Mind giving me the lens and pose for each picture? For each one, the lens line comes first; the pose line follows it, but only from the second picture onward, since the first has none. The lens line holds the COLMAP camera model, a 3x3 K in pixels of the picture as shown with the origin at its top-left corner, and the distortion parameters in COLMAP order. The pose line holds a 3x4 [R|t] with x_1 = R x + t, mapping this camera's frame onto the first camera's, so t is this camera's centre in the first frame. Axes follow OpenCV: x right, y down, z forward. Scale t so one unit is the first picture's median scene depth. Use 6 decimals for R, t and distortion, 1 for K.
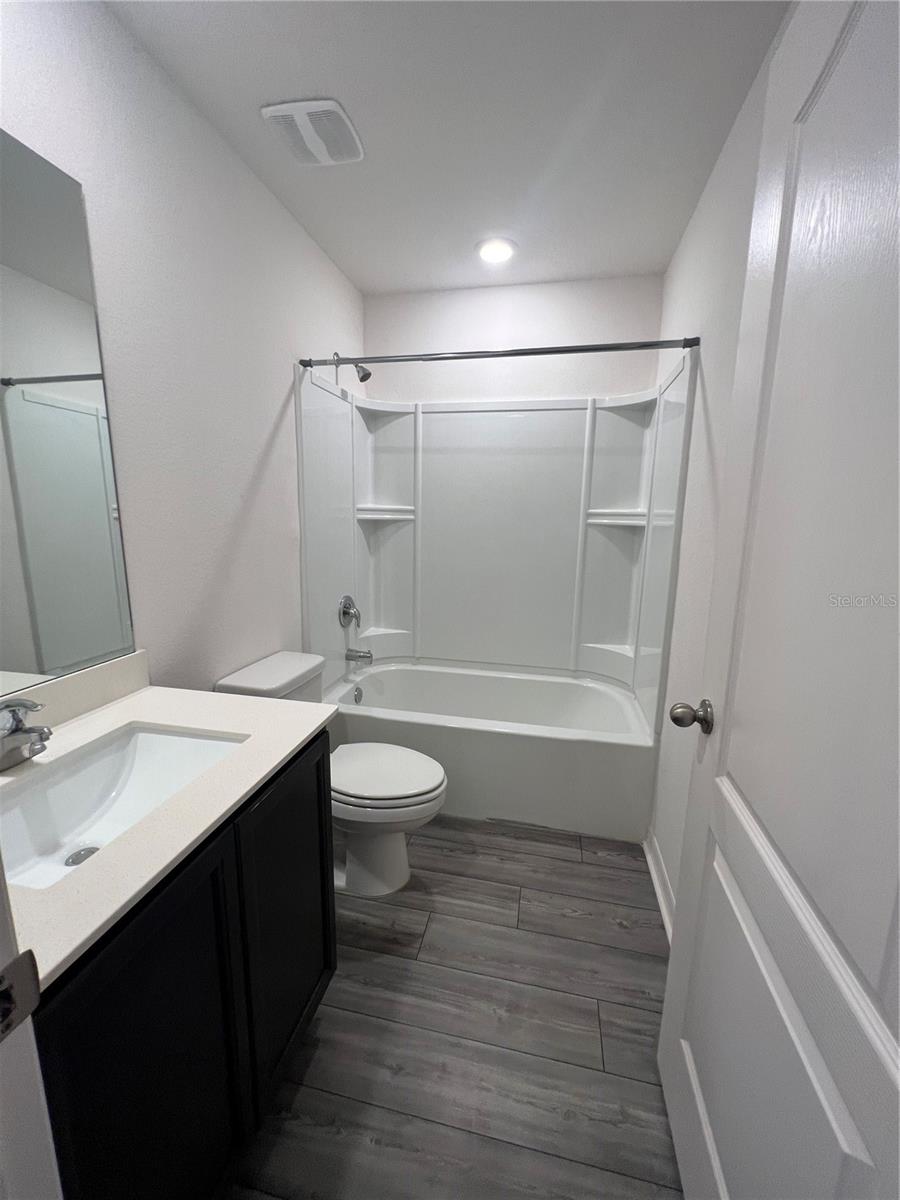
lens RADIAL K [[480.8, 0, 452.0], [0, 480.8, 600.9], [0, 0, 1]] dist [-0.000320, 0.000477]
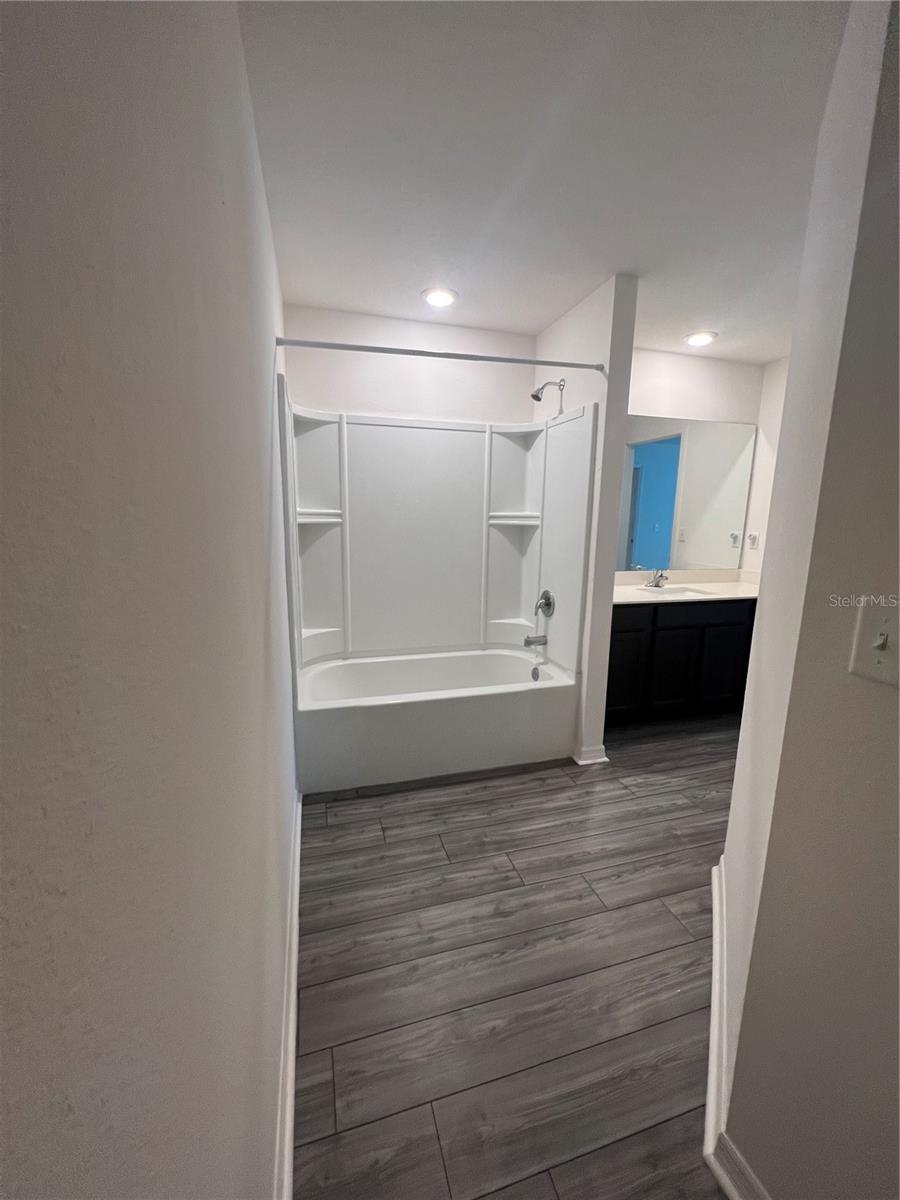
lens RADIAL K [[480.8, 0, 447.5], [0, 480.8, 601.2], [0, 0, 1]] dist [-0.000320, 0.000477]
pose [[0.883326, -0.088653, 0.460299, -0.403326], [0.087278, 0.995887, 0.024319, -0.002004], [-0.460562, 0.018692, 0.887431, -0.049410]]
